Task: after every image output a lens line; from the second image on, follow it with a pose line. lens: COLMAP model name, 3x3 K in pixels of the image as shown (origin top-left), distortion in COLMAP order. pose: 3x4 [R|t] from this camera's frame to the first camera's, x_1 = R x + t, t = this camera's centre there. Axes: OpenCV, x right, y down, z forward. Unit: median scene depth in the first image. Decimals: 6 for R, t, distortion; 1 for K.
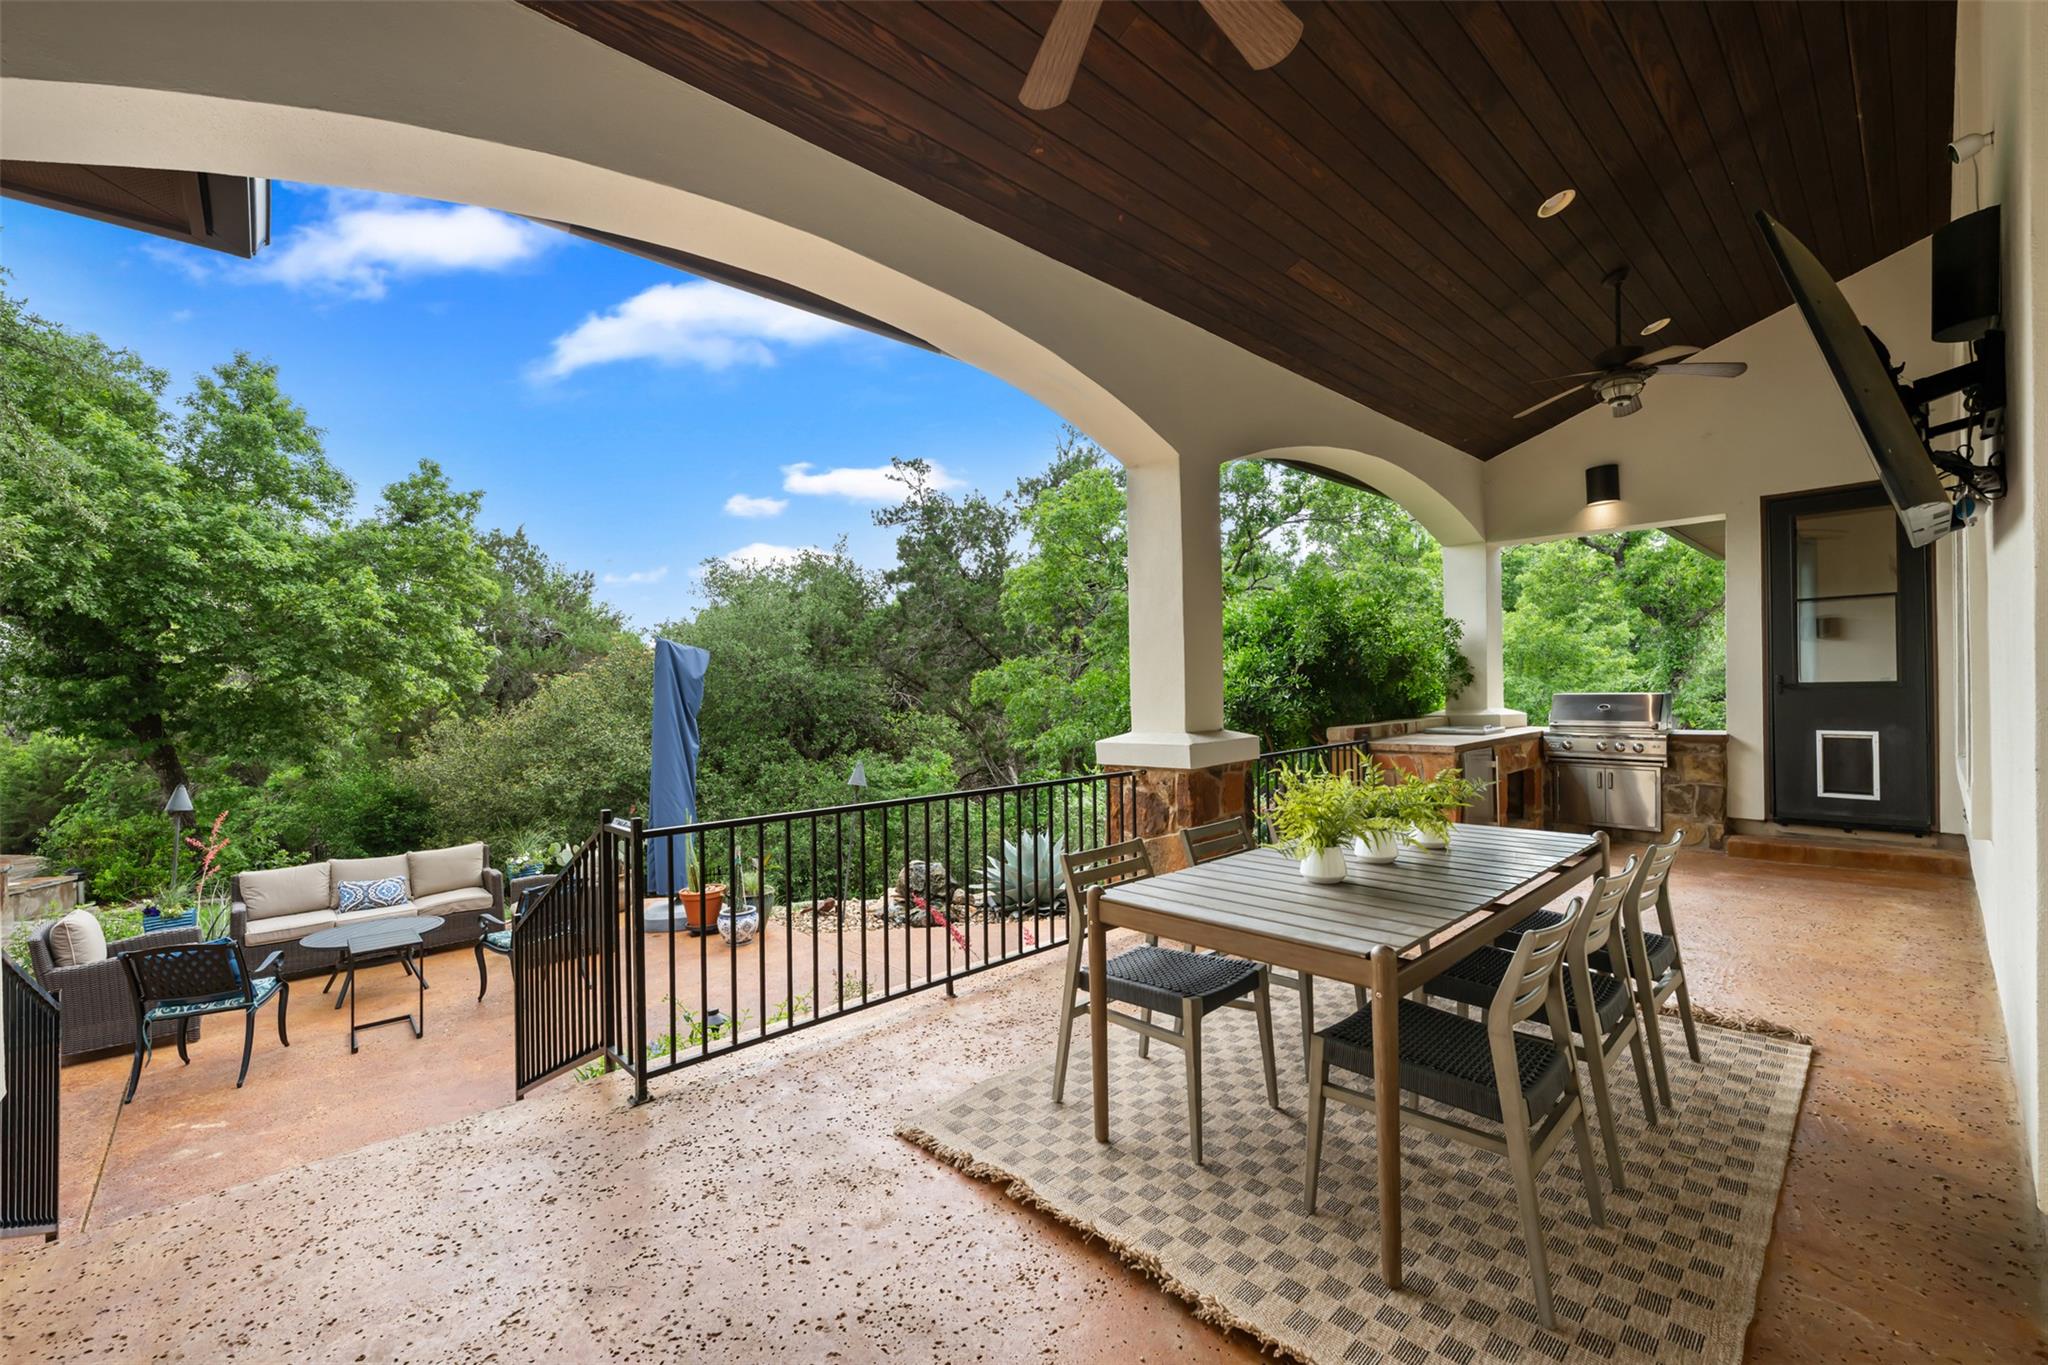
lens RADIAL K [[832.1, 0, 1024.0], [0, 832.1, 682.5], [0, 0, 1]] dist [0.000734, 0.000093]
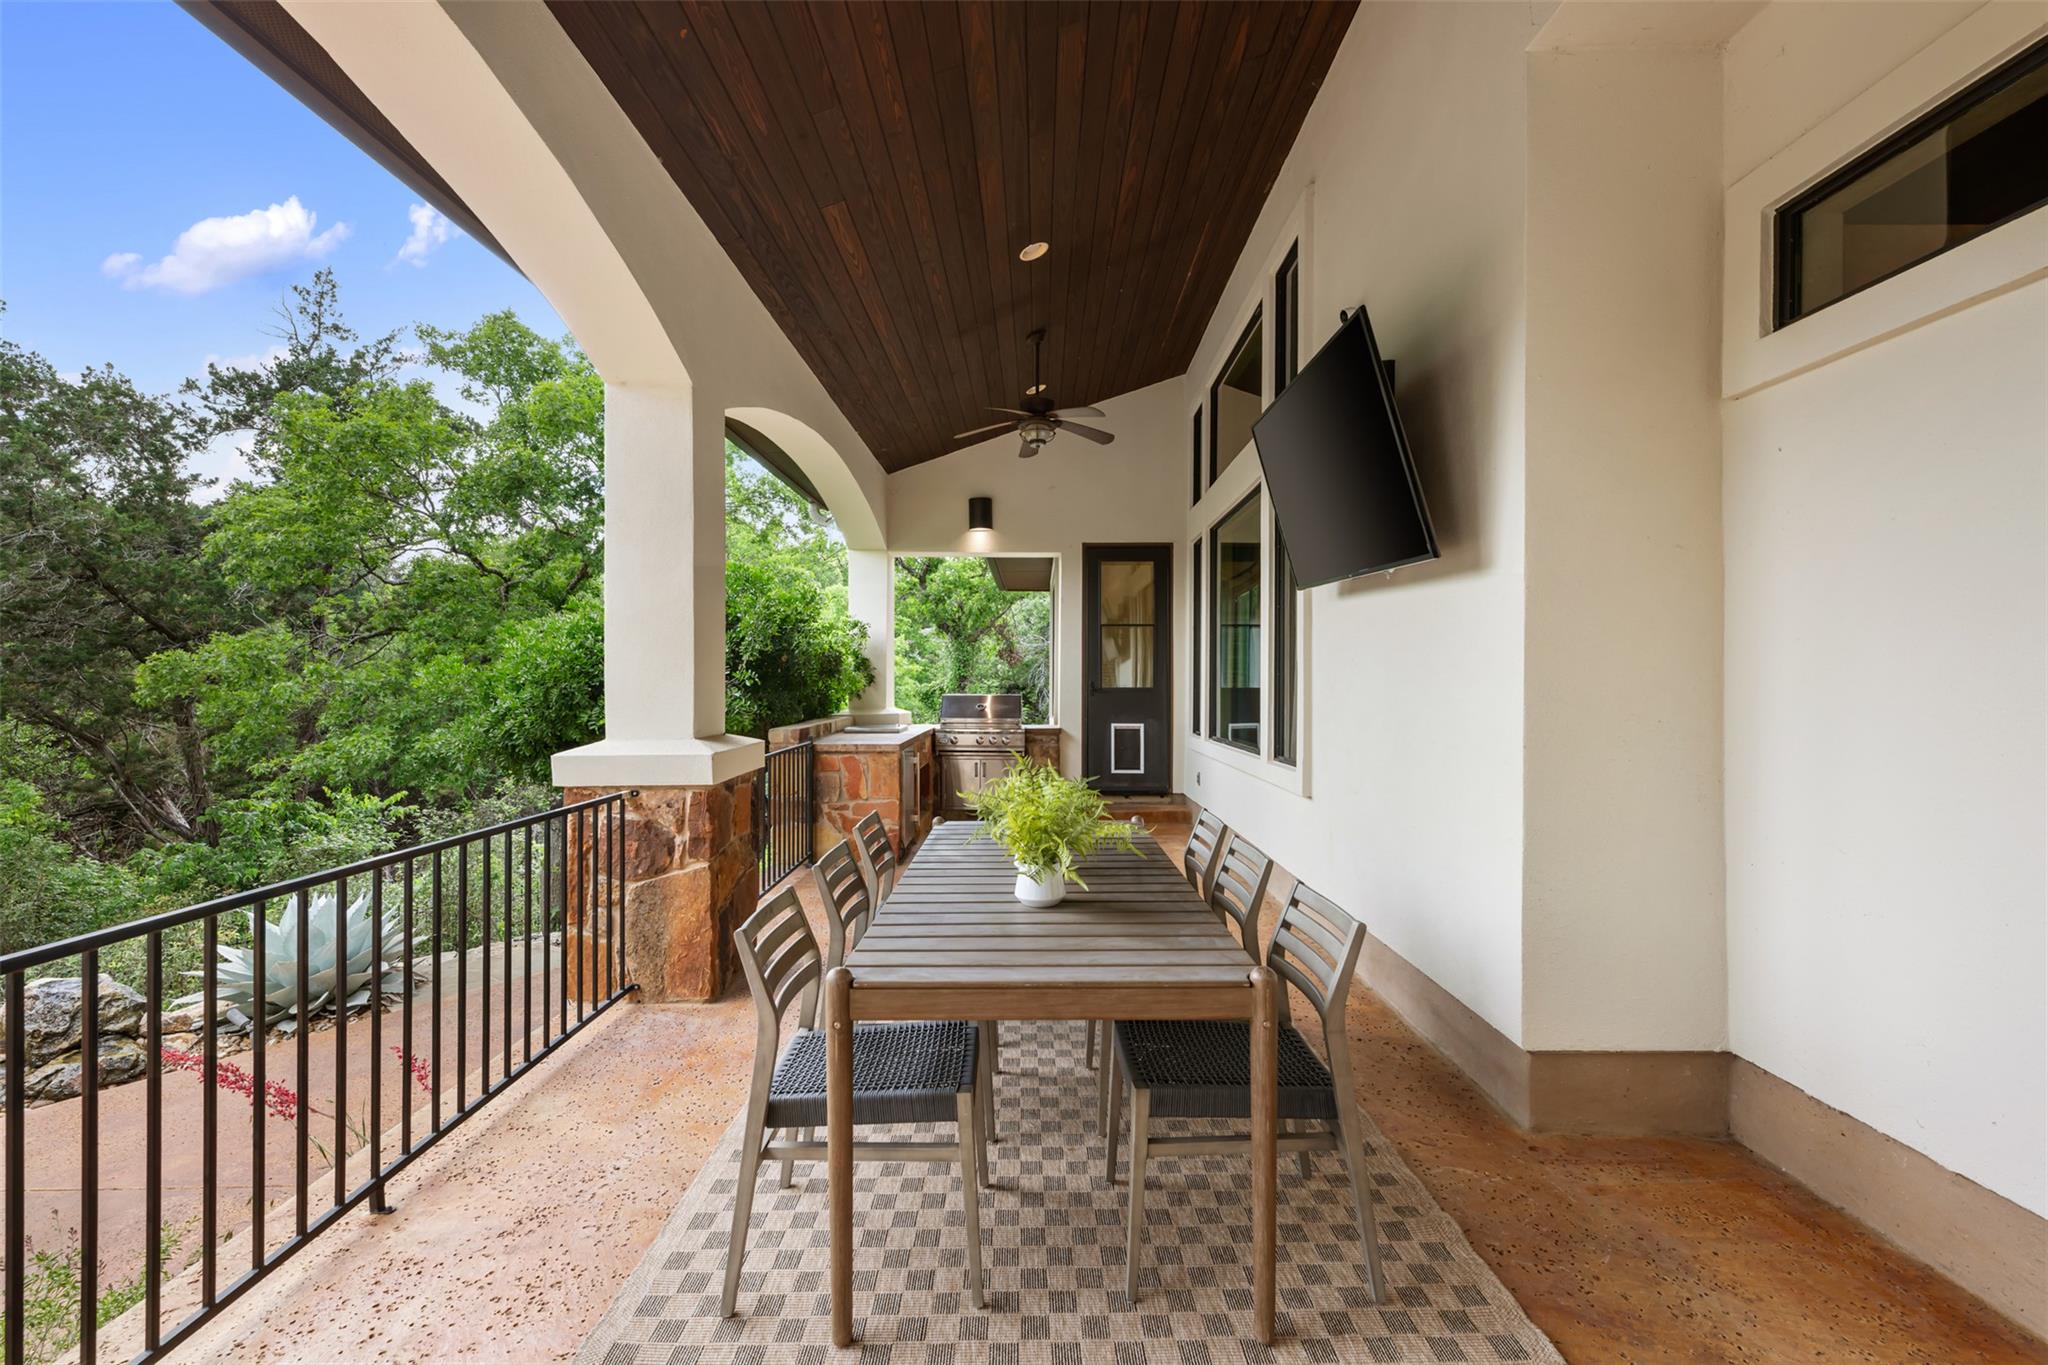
lens RADIAL K [[844.6, 0, 1024.0], [0, 844.6, 682.5], [0, 0, 1]] dist [0.001529, 0.000399]
pose [[0.688789, 0.019213, 0.724707, -0.119192], [-0.019053, 0.999783, -0.008398, 0.005361], [-0.724712, -0.008024, 0.689005, 0.158735]]
